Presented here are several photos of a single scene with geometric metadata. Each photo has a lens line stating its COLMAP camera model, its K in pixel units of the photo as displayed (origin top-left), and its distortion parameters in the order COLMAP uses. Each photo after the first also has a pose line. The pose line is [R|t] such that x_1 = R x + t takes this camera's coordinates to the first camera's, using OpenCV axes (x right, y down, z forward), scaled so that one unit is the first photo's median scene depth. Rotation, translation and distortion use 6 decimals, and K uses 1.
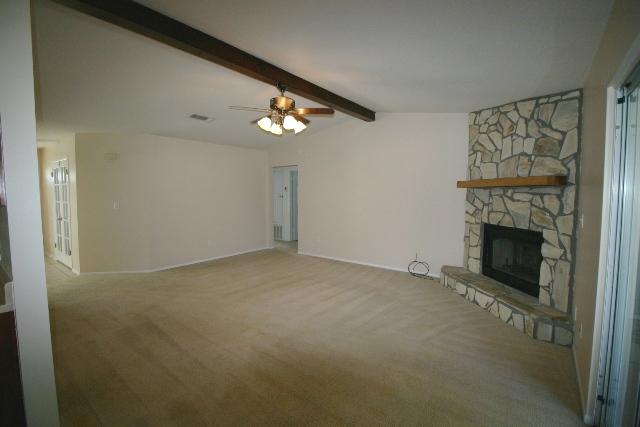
lens RADIAL K [[291.8, 0, 321.1], [0, 291.8, 211.4], [0, 0, 1]] dist [-0.017471, -0.001643]
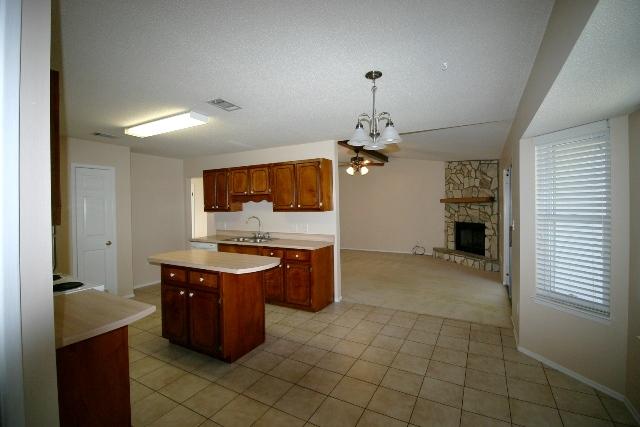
lens RADIAL K [[291.8, 0, 321.6], [0, 291.8, 211.7], [0, 0, 1]] dist [-0.017471, -0.001643]
pose [[0.988367, -0.013641, 0.151478, -0.668785], [0.021025, 0.998662, -0.047250, 0.054649], [-0.150631, 0.049885, 0.987331, -0.836669]]
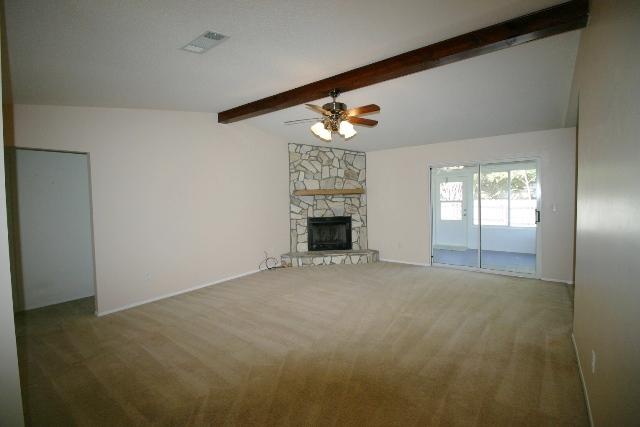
lens RADIAL K [[291.8, 0, 321.4], [0, 291.8, 207.7], [0, 0, 1]] dist [-0.017471, -0.001643]
pose [[0.000330, -0.049623, 0.998768, -1.178840], [0.087747, 0.994917, 0.049403, -0.099020], [-0.996143, 0.087623, 0.004682, 1.081943]]
